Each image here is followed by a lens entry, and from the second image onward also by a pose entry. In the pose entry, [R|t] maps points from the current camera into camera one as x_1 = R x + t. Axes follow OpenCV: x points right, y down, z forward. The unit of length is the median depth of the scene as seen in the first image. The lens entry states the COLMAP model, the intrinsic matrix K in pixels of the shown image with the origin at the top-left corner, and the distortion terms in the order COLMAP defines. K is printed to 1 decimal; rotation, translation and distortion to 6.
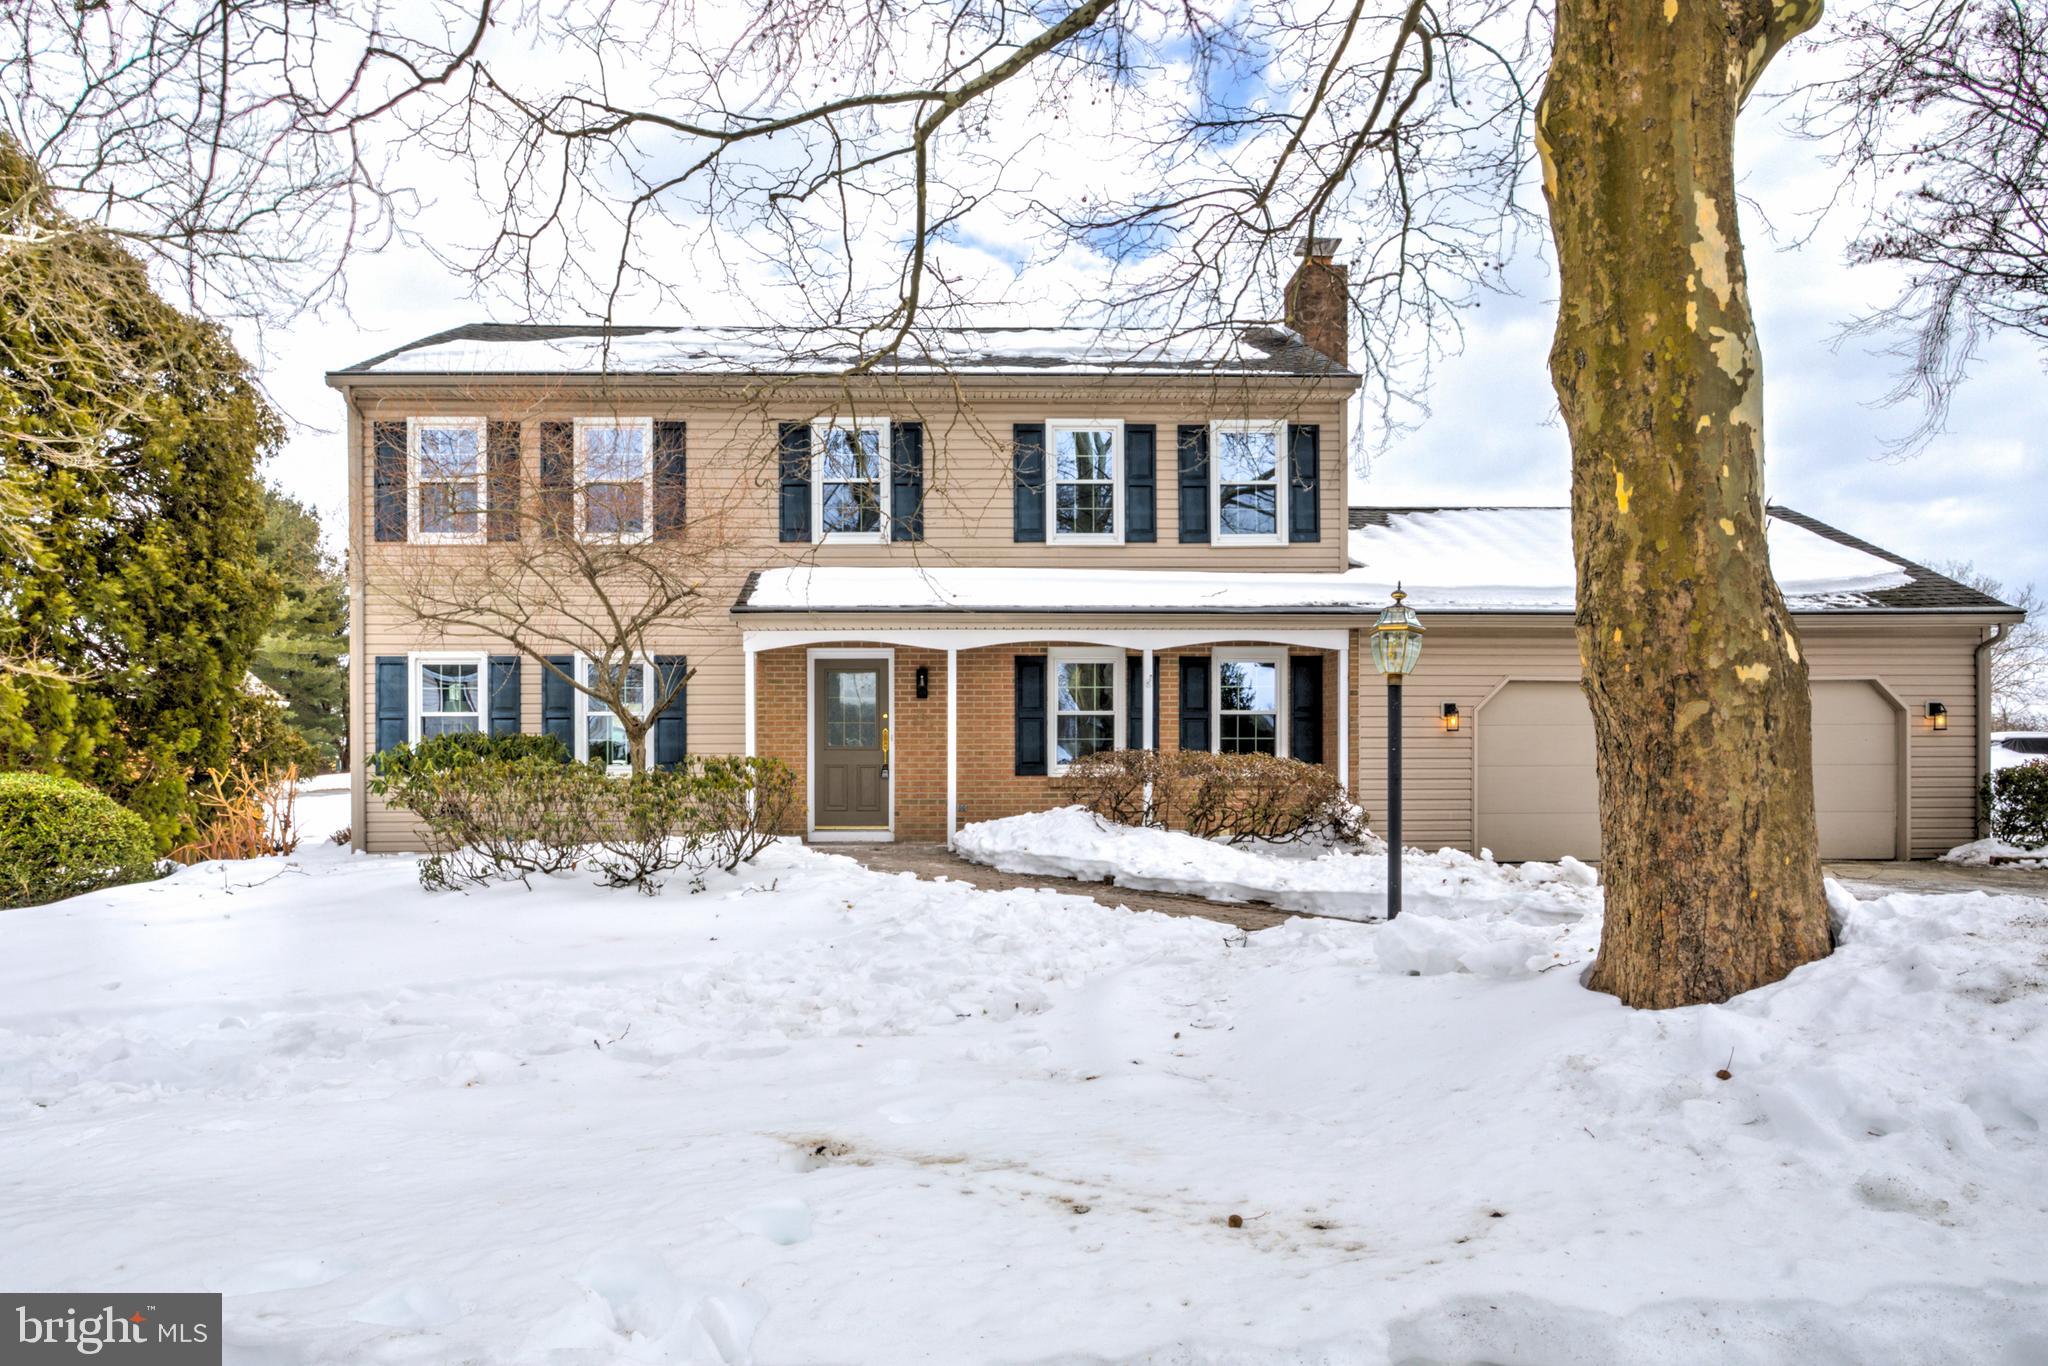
lens RADIAL K [[1207.6, 0, 967.7], [0, 1207.6, 773.1], [0, 0, 1]] dist [-0.011421, 0.001782]
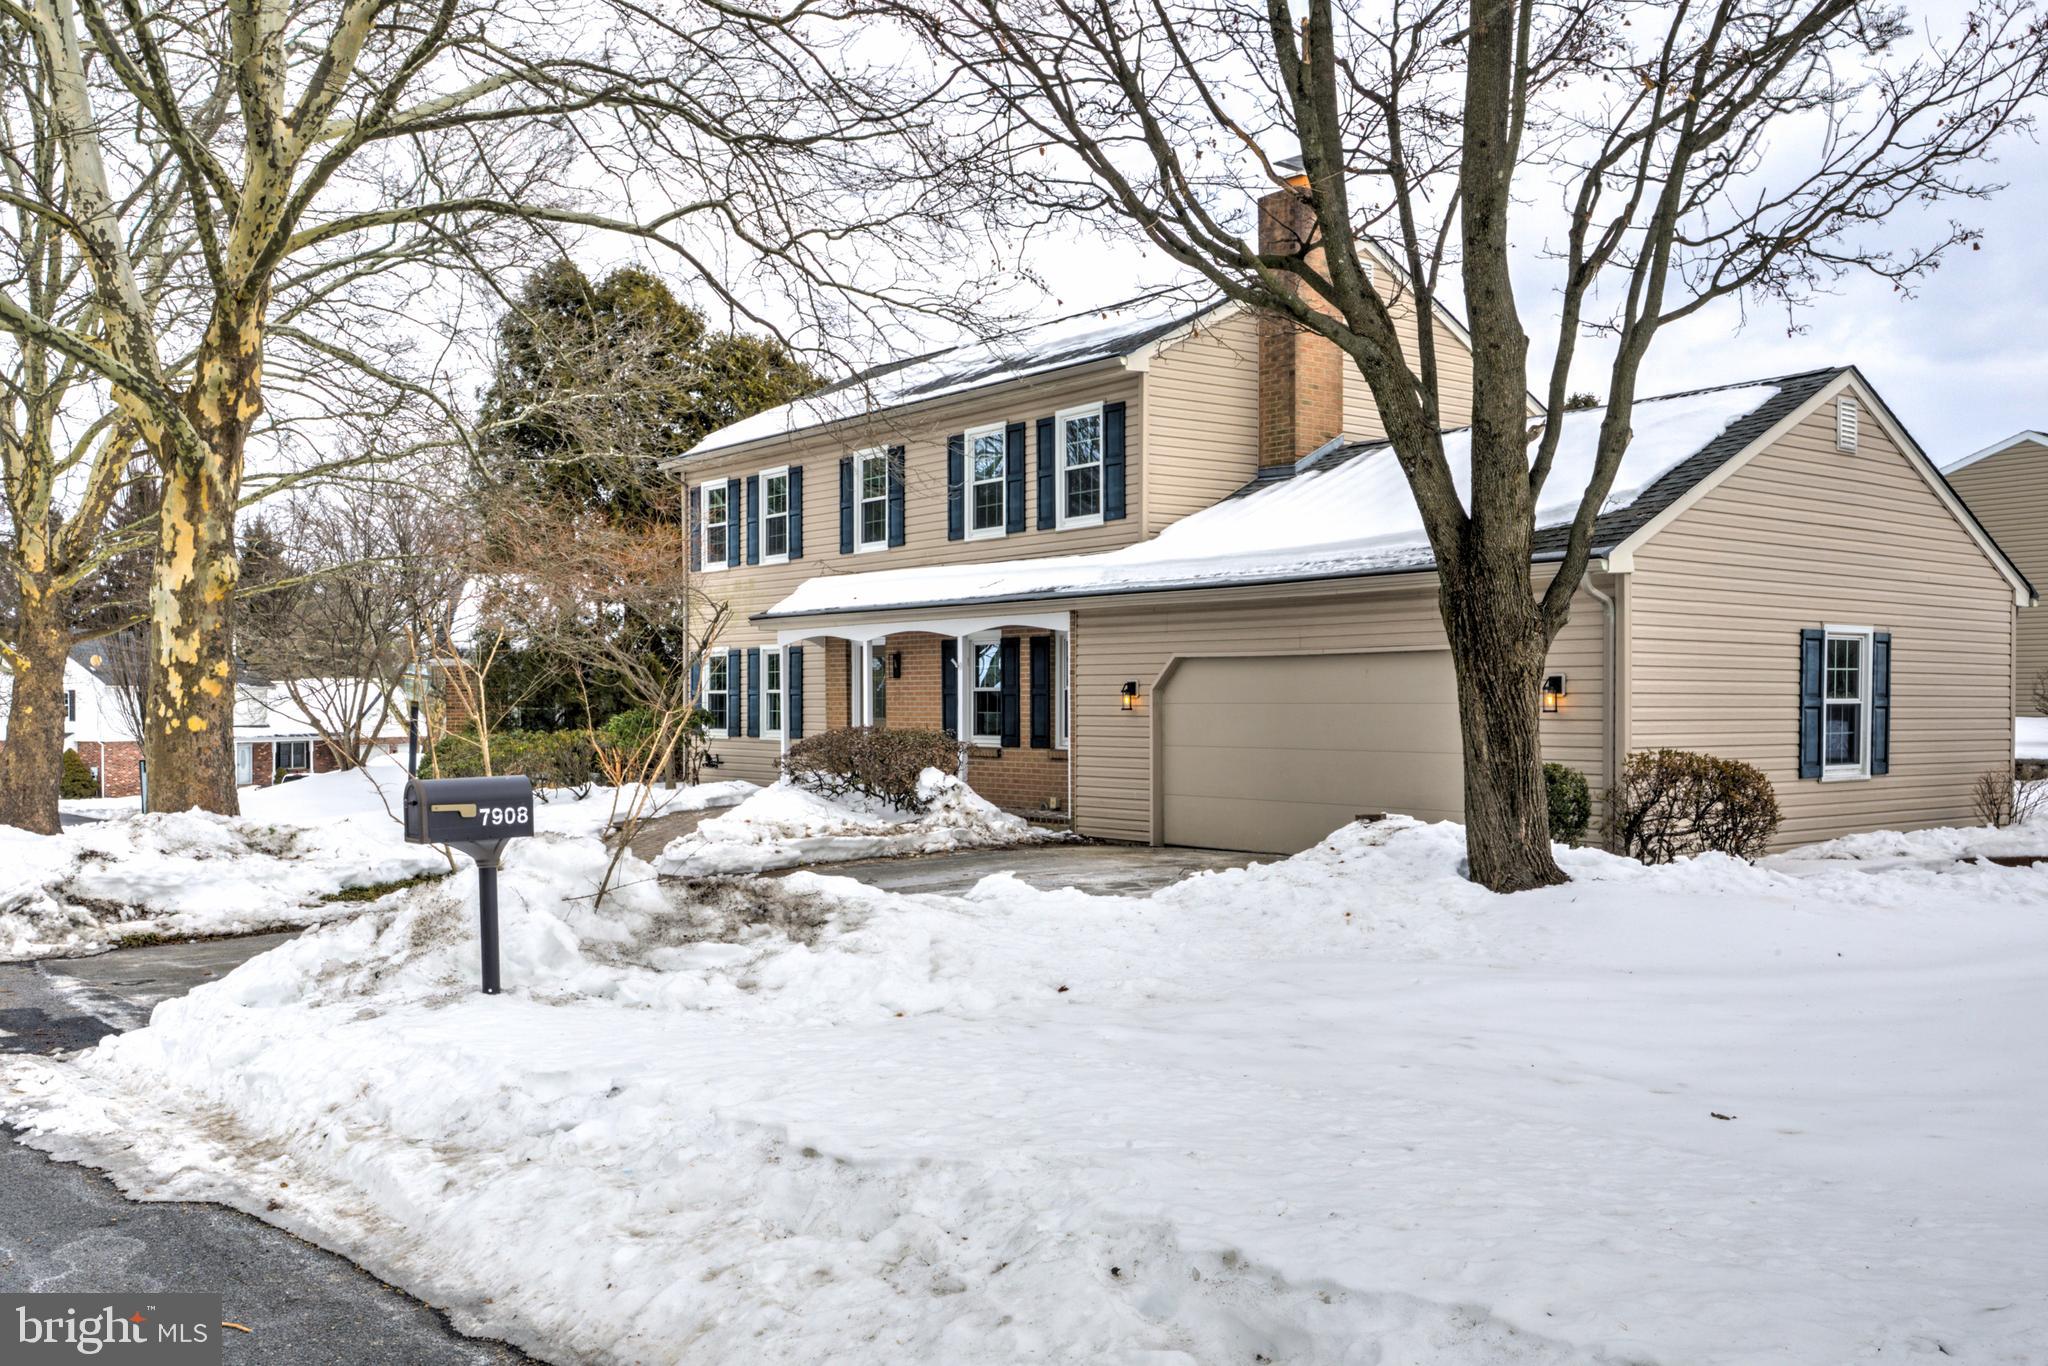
lens RADIAL K [[1779.6, 0, 1031.0], [0, 1779.6, 785.0], [0, 0, 1]] dist [0.009023, -0.005236]
pose [[0.600407, 0.039456, -0.798721, 1.492132], [-0.003318, 0.998896, 0.046850, -0.039879], [0.799688, -0.025479, 0.599875, 0.040639]]
